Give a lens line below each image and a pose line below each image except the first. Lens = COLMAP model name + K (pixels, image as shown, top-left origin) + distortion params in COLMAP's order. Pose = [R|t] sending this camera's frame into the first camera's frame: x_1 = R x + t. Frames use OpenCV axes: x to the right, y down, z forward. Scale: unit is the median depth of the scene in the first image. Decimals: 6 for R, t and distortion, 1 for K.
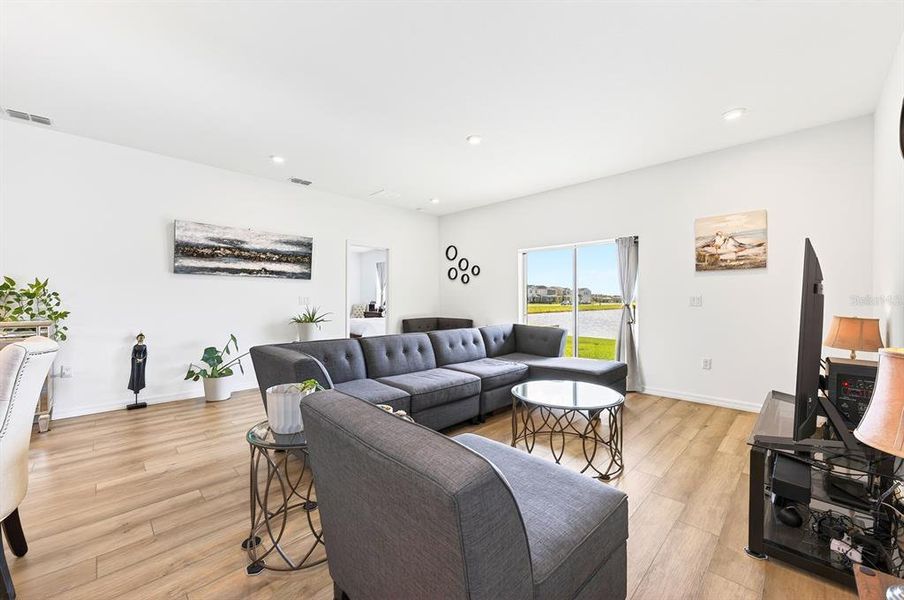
lens RADIAL K [[361.3, 0, 453.0], [0, 361.3, 297.3], [0, 0, 1]] dist [-0.000264, -0.000017]
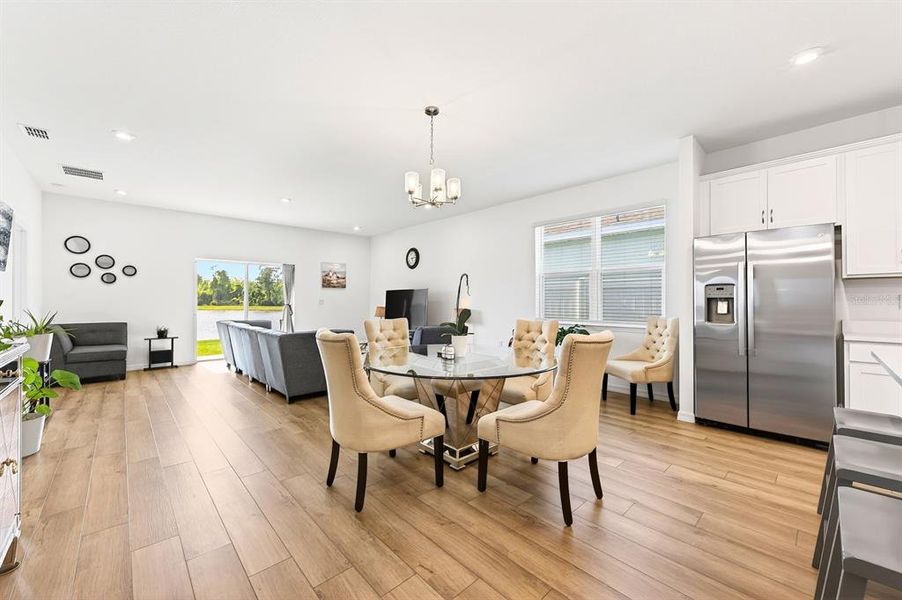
lens RADIAL K [[354.0, 0, 449.2], [0, 354.0, 298.7], [0, 0, 1]] dist [0.000753, 0.000577]
pose [[0.037384, 0.005764, 0.999284, -1.284615], [-0.005581, 0.999969, -0.005559, -0.001495], [-0.999285, -0.005369, 0.037415, 0.209660]]
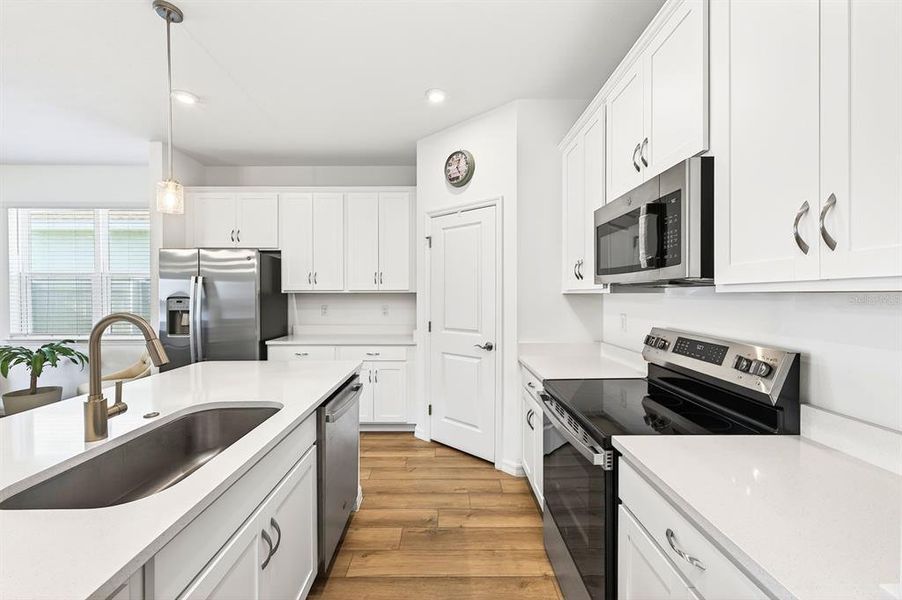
lens RADIAL K [[360.5, 0, 452.0], [0, 360.5, 297.3], [0, 0, 1]] dist [-0.000264, -0.000017]
pose [[-0.714101, -0.006165, 0.700016, -1.481745], [-0.002357, 0.999977, 0.006403, -0.047625], [-0.700039, 0.002923, -0.714099, -0.215889]]
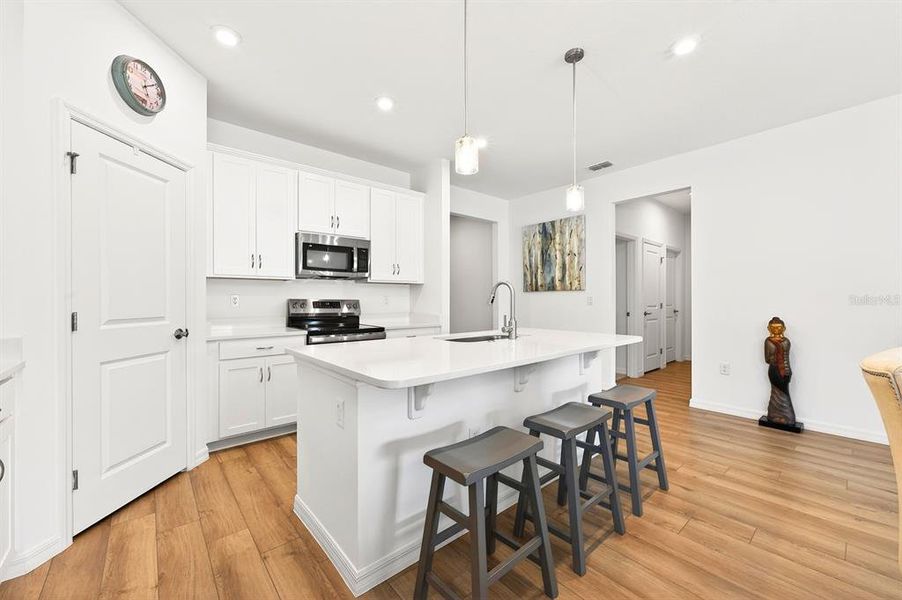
lens RADIAL K [[354.0, 0, 449.2], [0, 354.0, 298.7], [0, 0, 1]] dist [0.000753, 0.000577]
pose [[-0.076570, -0.001510, -0.997063, -0.500277], [0.006036, 0.999980, -0.001978, -0.002424], [0.997046, -0.006169, -0.076559, -0.281819]]
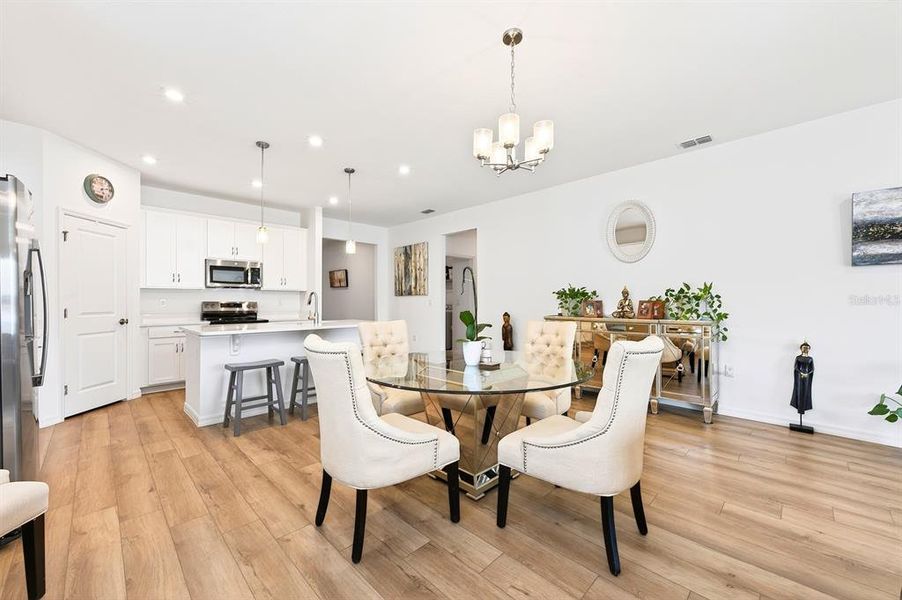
lens RADIAL K [[352.1, 0, 448.7], [0, 352.1, 298.4], [0, 0, 1]] dist [-0.008259, -0.000075]
pose [[-0.015499, -0.006208, -0.999861, -0.049588], [0.007676, 0.999951, -0.006327, -0.002579], [0.999850, -0.007773, -0.015451, 0.192003]]
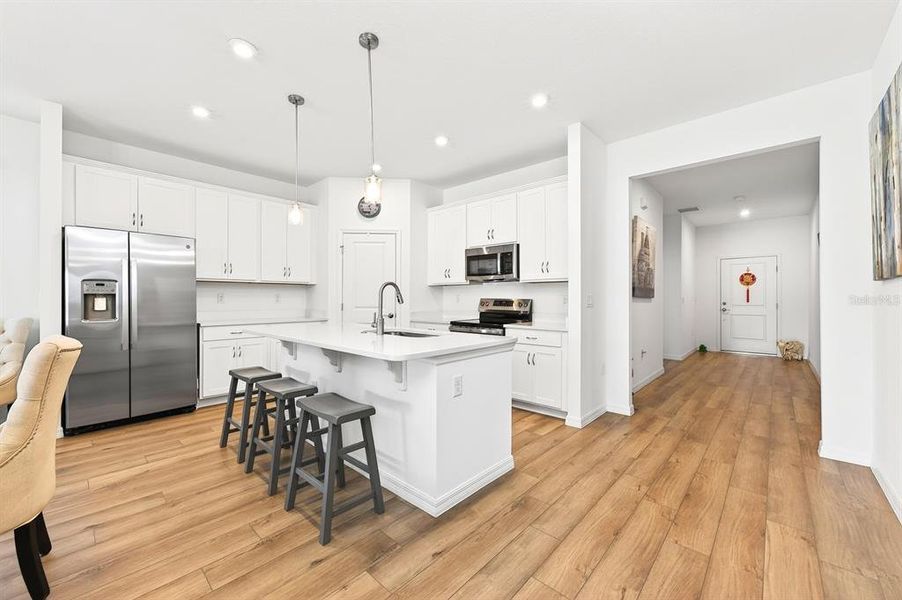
lens RADIAL K [[354.0, 0, 449.2], [0, 354.0, 298.7], [0, 0, 1]] dist [0.000753, 0.000577]
pose [[-0.999281, -0.002240, -0.037842, -1.191612], [-0.002080, 0.999989, -0.004255, 0.000842], [0.037852, -0.004174, -0.999275, 0.423967]]
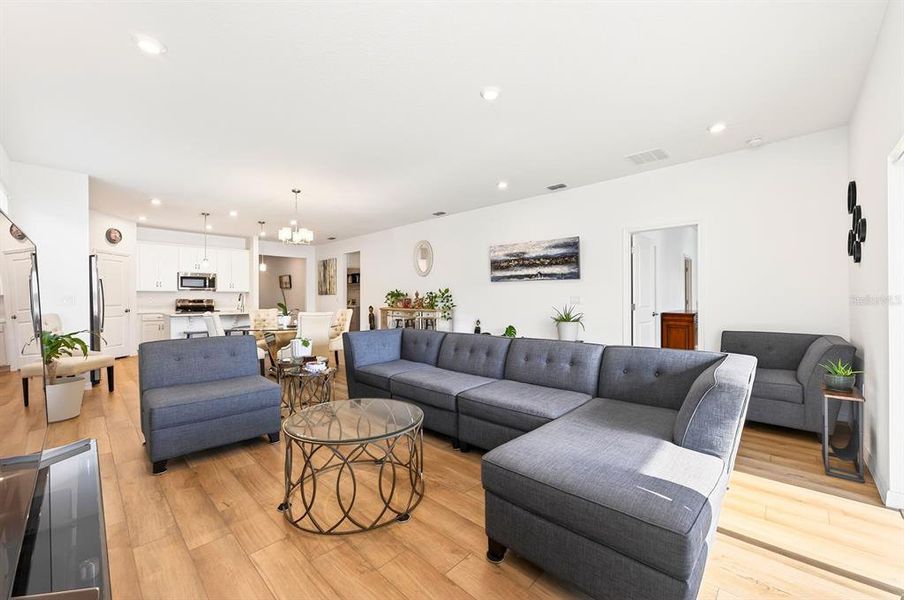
lens RADIAL K [[372.3, 0, 463.0], [0, 372.3, 298.5], [0, 0, 1]] dist [-0.000367, 0.000155]
pose [[0.001479, 0.001054, -0.999998, 0.828570], [0.007786, 0.999969, 0.001065, 0.001192], [0.999969, -0.007788, 0.001471, 0.919296]]
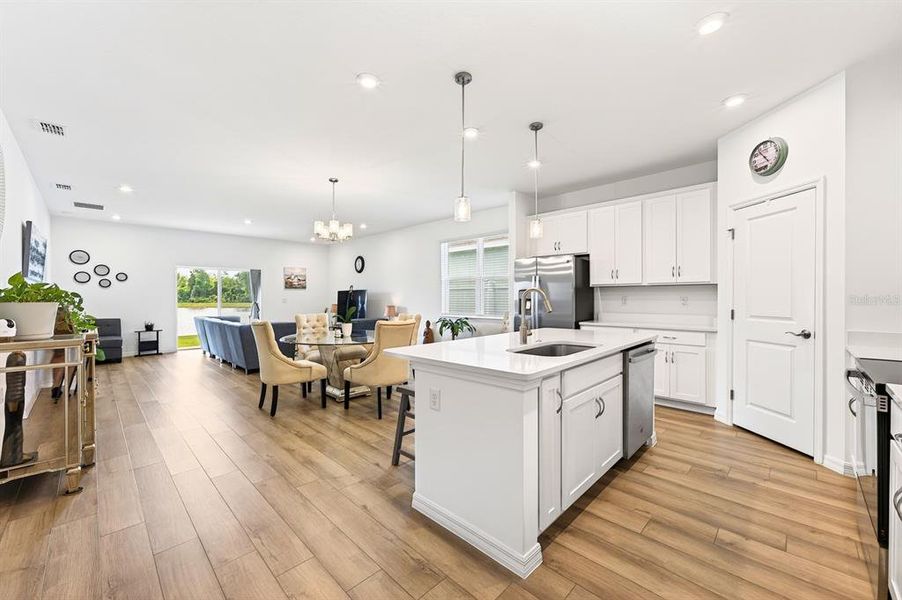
lens RADIAL K [[354.0, 0, 449.2], [0, 354.0, 298.7], [0, 0, 1]] dist [0.000753, 0.000577]
pose [[-0.004415, -0.006140, 0.999971, -1.704380], [-0.000643, 0.999981, 0.006137, -0.018635], [-0.999990, -0.000616, -0.004418, -0.094194]]
